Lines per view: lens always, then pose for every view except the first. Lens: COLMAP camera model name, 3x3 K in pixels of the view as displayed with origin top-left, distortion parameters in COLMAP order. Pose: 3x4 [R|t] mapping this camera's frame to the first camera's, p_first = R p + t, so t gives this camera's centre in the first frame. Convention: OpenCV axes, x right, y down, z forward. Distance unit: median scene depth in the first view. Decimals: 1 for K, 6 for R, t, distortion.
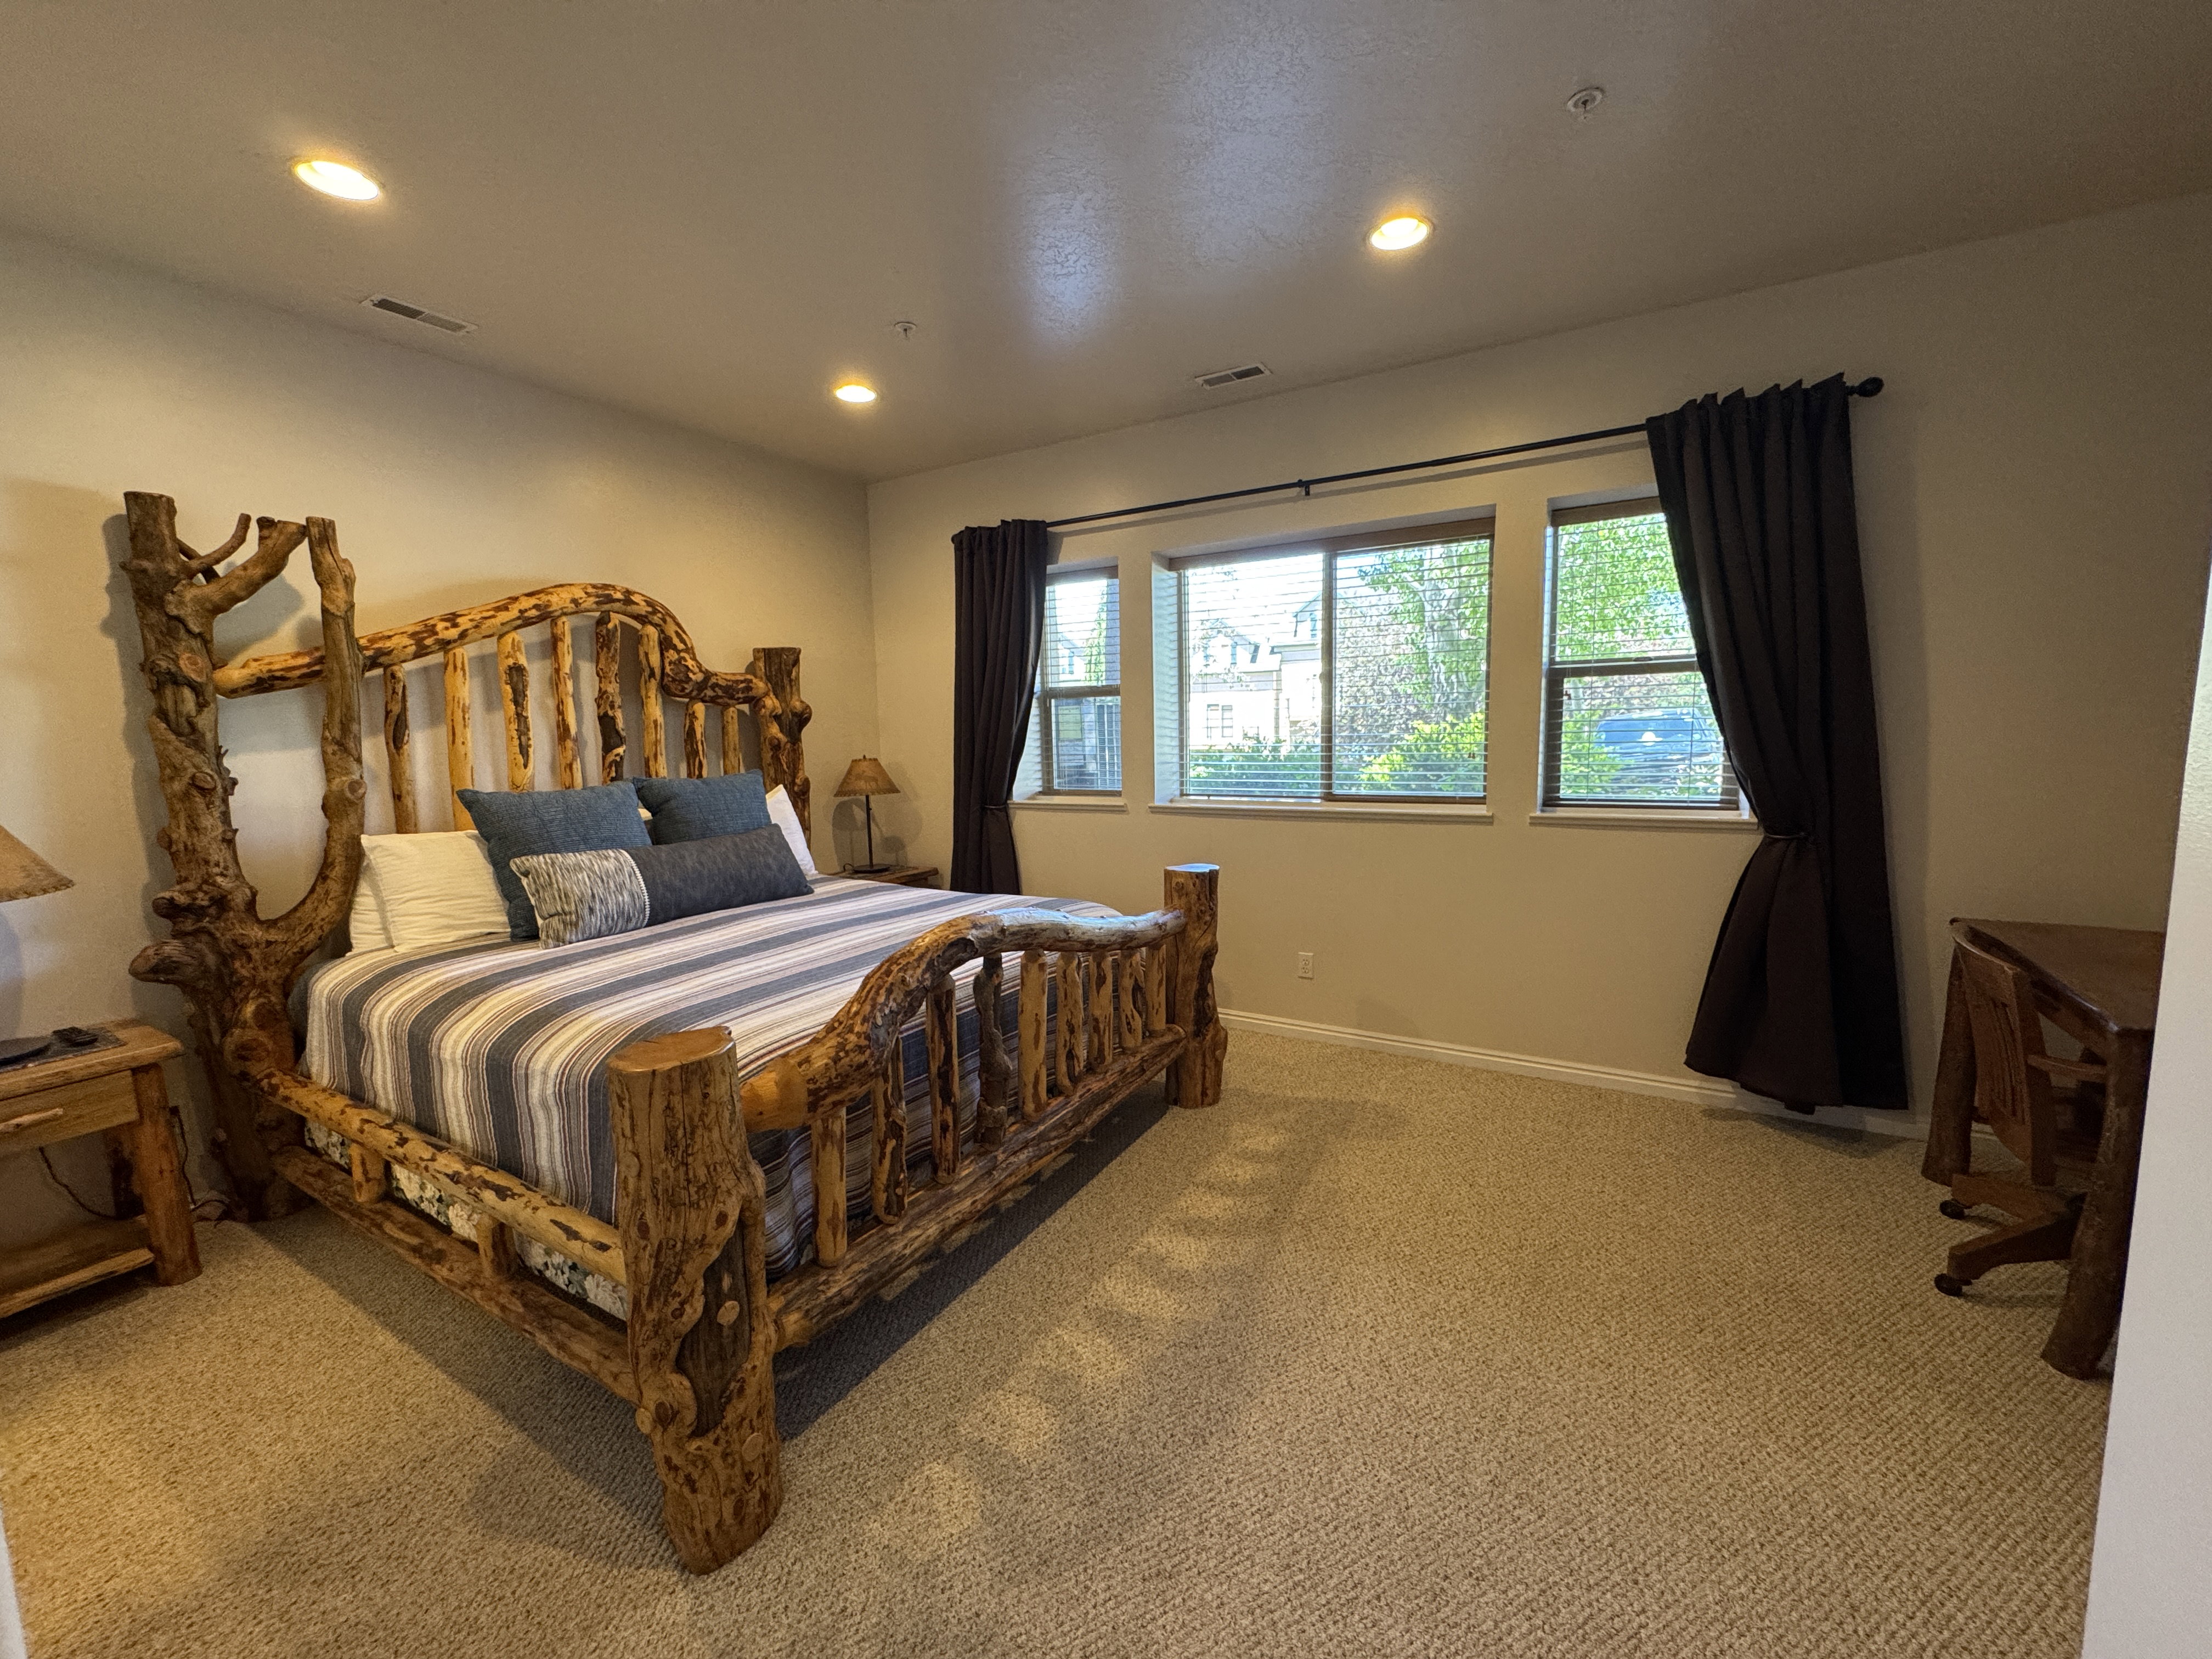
lens RADIAL K [[885.5, 0, 1097.8], [0, 885.5, 826.3], [0, 0, 1]] dist [-0.001551, -0.000144]
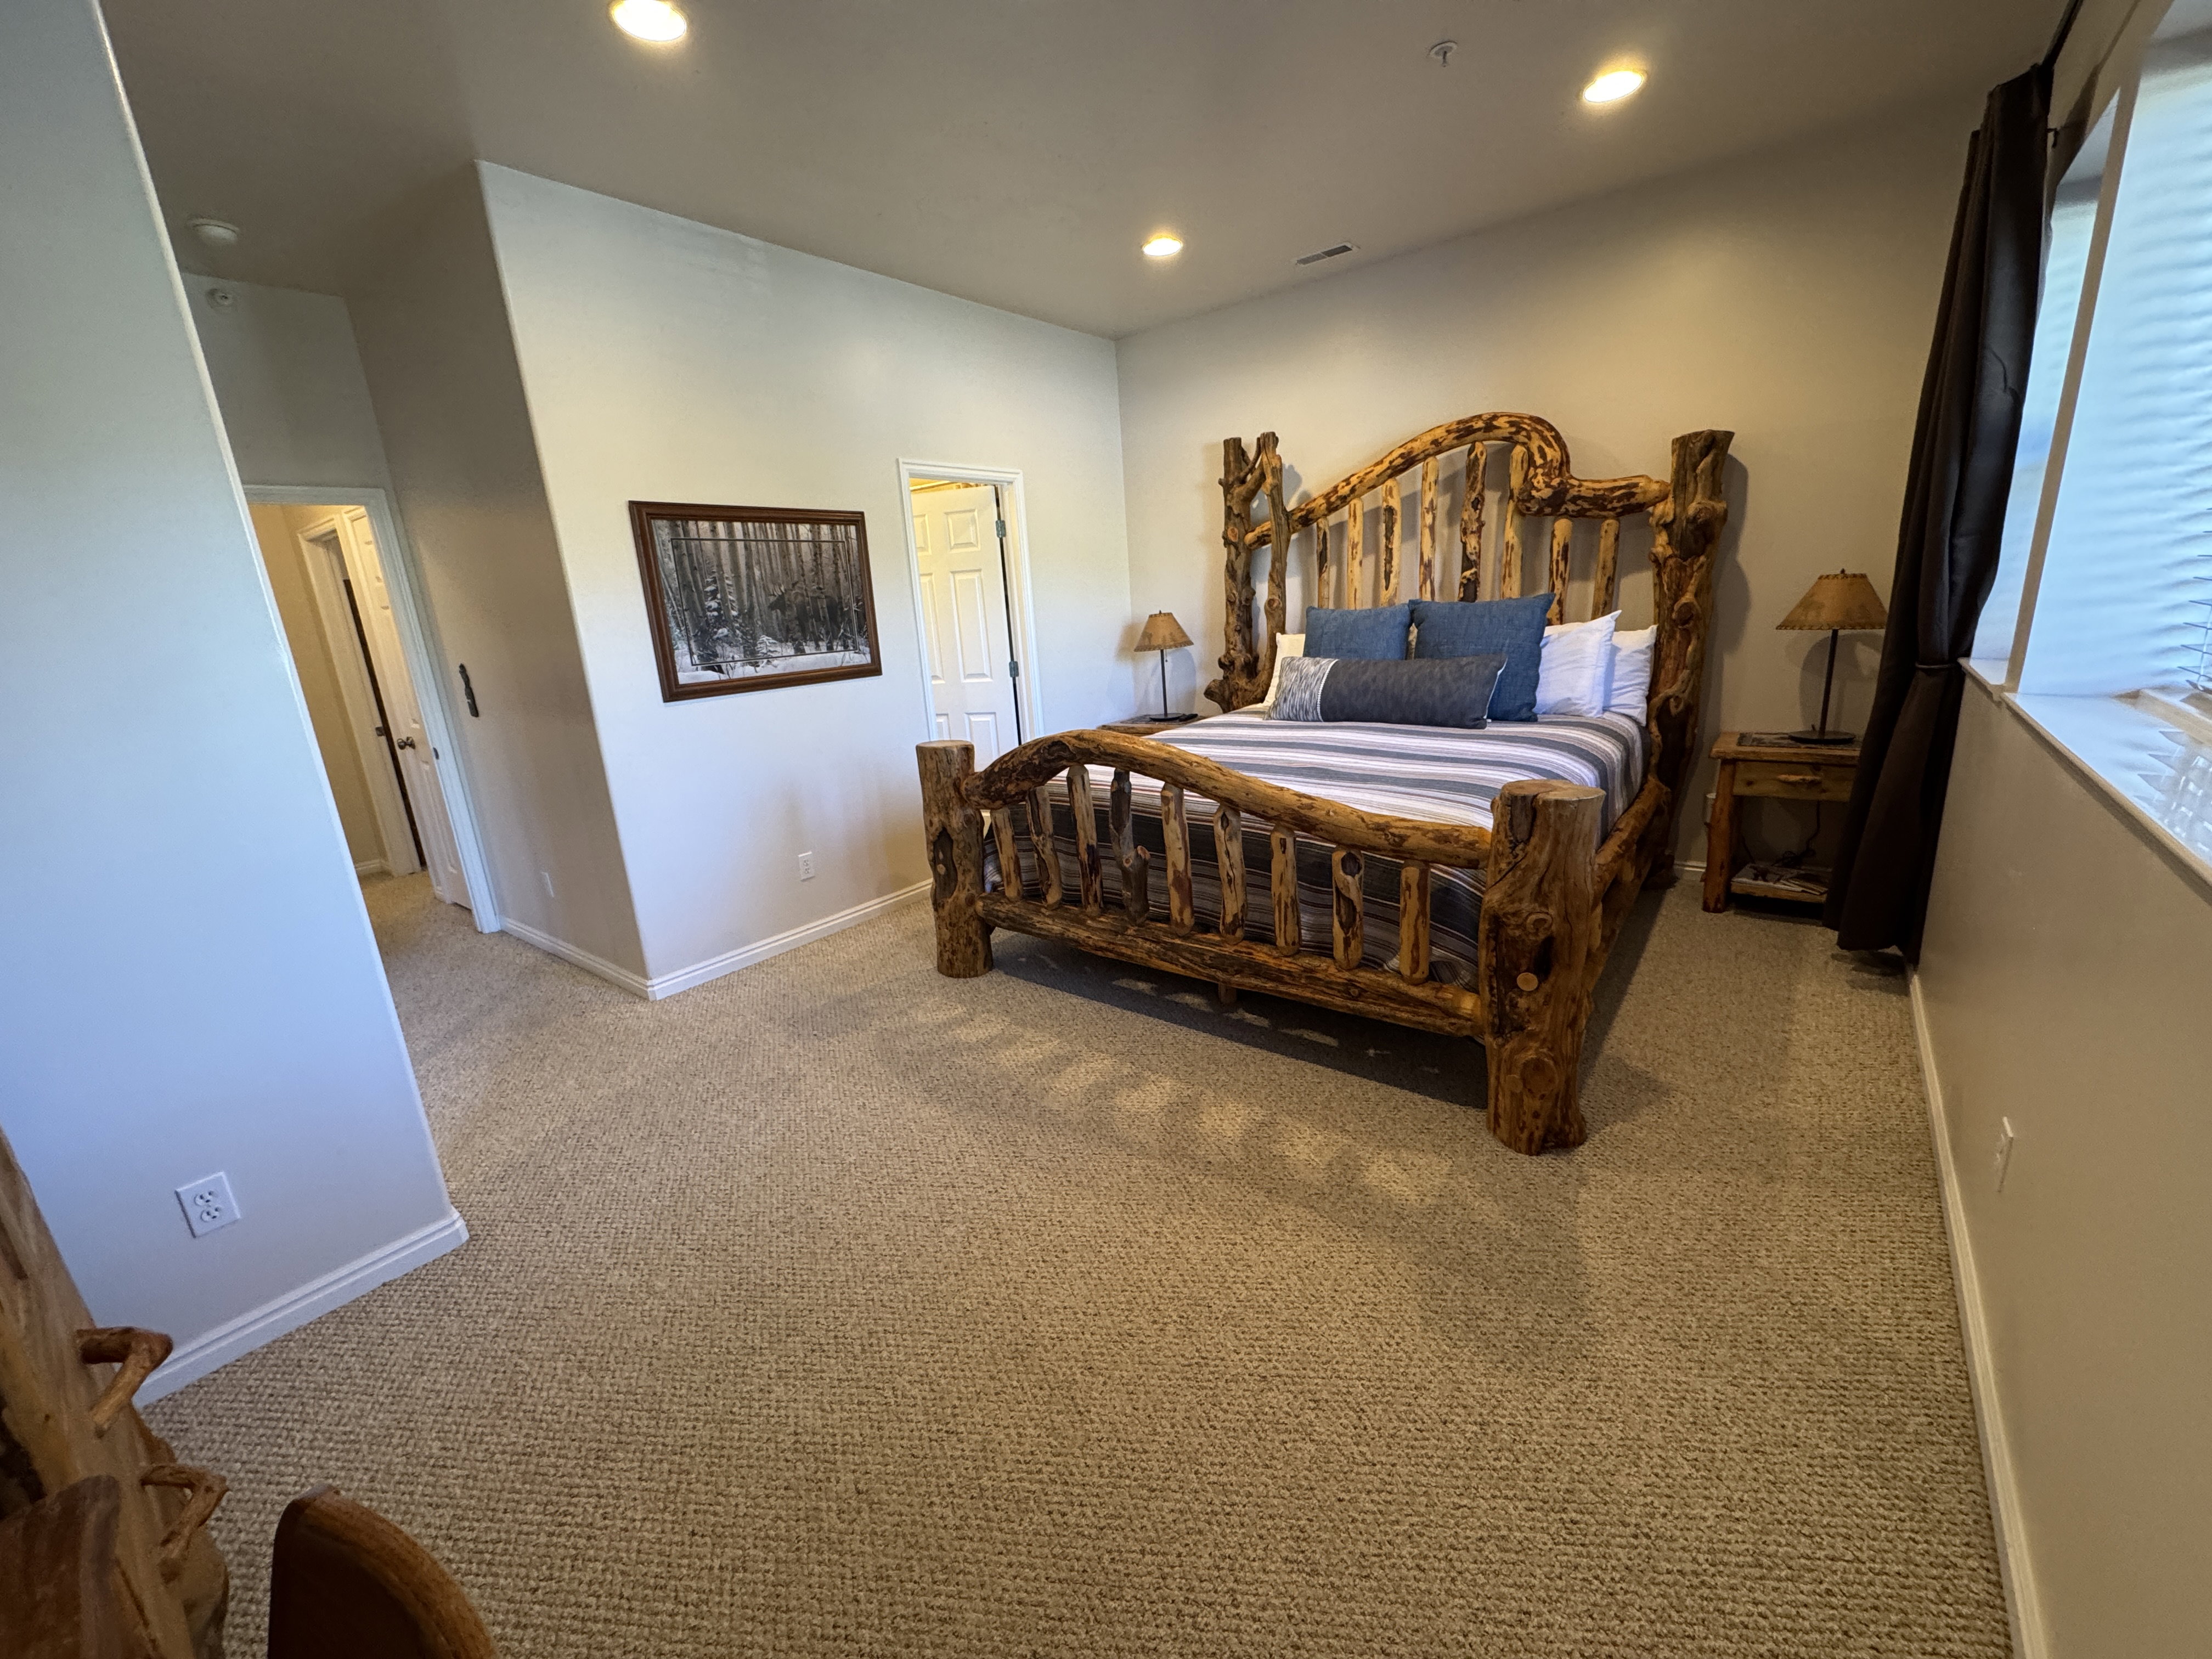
lens RADIAL K [[885.5, 0, 1103.3], [0, 885.5, 824.2], [0, 0, 1]] dist [-0.001551, -0.000144]
pose [[-0.130466, 0.277595, -0.951798, 0.799019], [-0.043099, 0.957508, 0.285168, -0.097723], [0.990516, 0.078226, -0.112959, 0.833379]]
